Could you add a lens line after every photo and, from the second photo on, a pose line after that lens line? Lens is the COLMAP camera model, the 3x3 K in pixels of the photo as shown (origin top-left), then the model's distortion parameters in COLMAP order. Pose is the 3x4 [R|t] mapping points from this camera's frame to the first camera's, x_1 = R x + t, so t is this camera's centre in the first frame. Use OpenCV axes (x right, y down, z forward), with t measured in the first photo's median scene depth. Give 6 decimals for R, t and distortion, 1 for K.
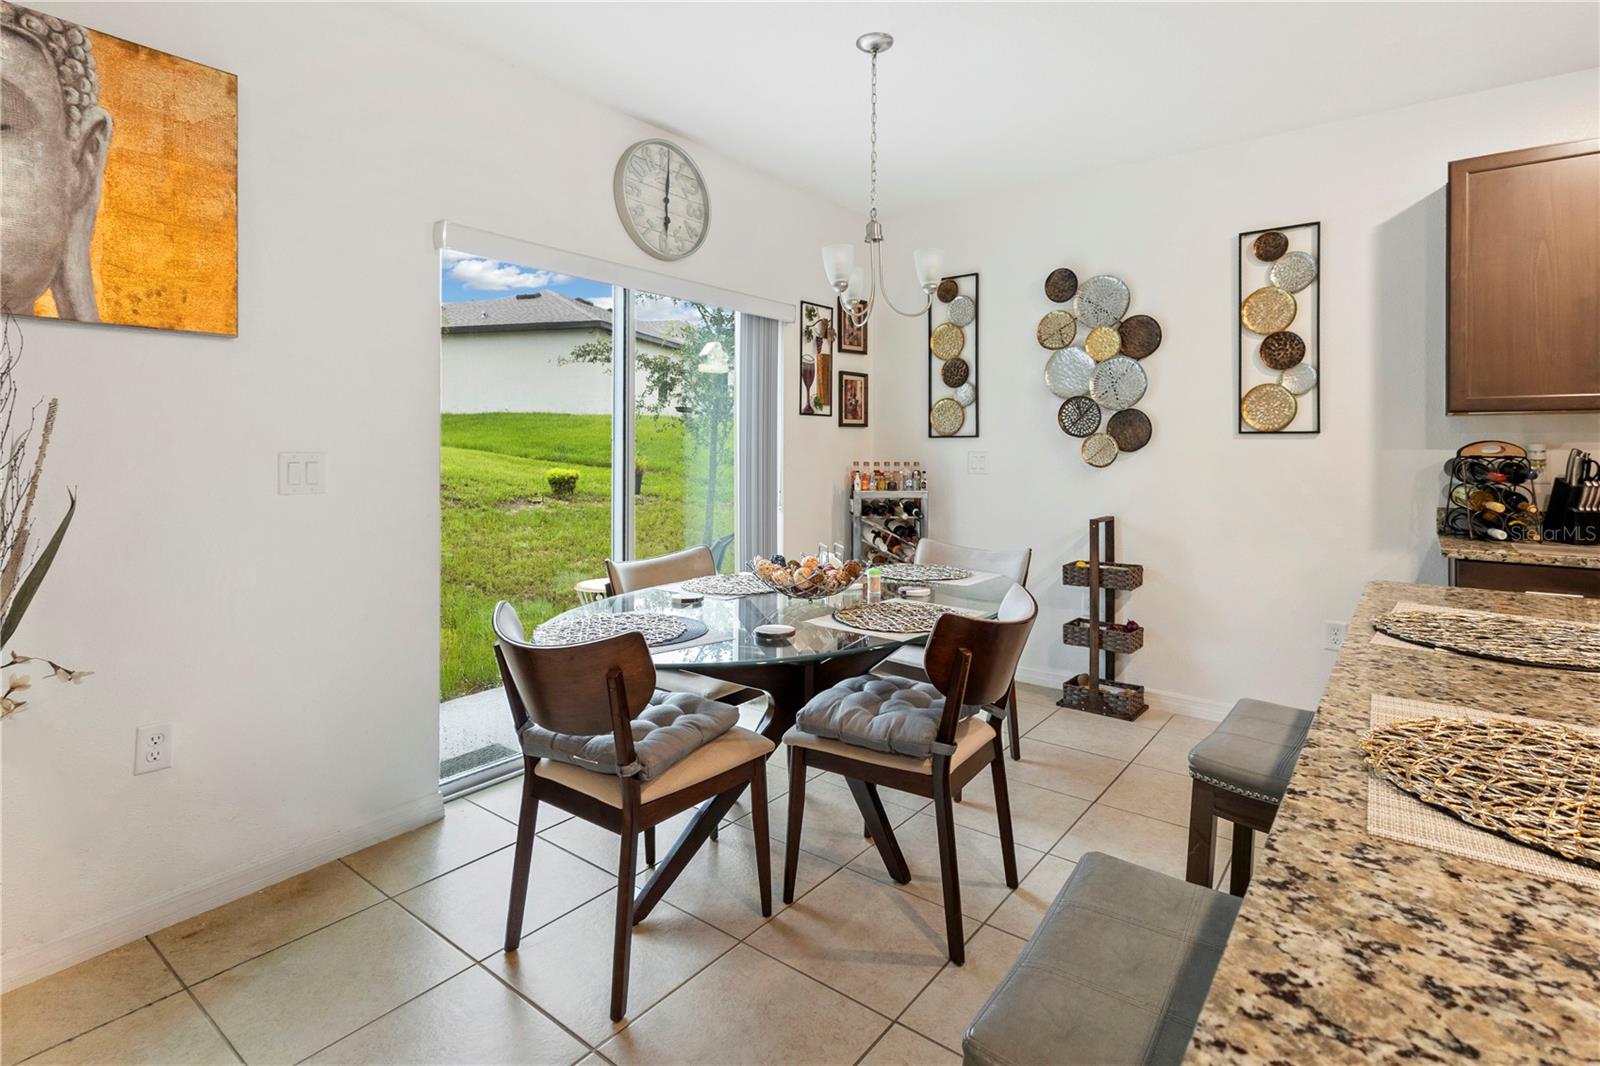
lens RADIAL K [[791.7, 0, 799.9], [0, 791.7, 439.1], [0, 0, 1]] dist [0.012610, 0.000613]
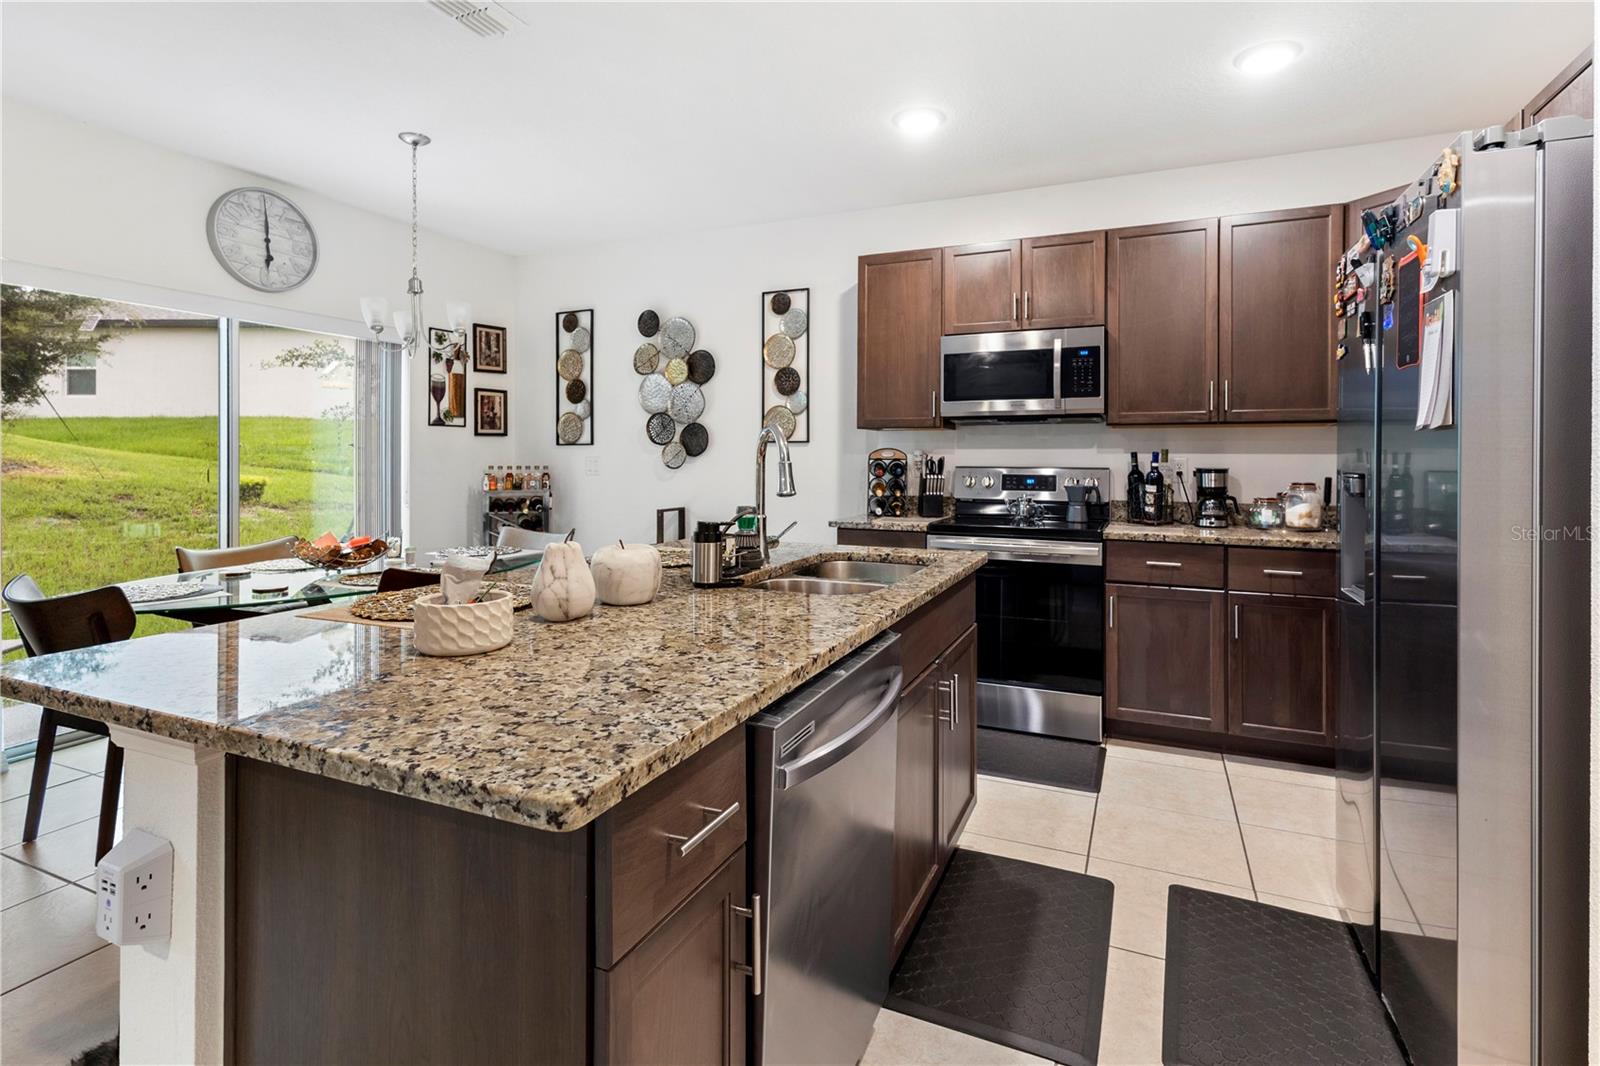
lens RADIAL K [[788.6, 0, 798.2], [0, 788.6, 458.3], [0, 0, 1]] dist [0.009135, 0.000493]
pose [[0.970903, -0.003838, 0.239443, 0.259533], [-0.000222, 0.999857, 0.016927, -0.002722], [-0.239473, -0.016488, 0.970763, -0.266281]]
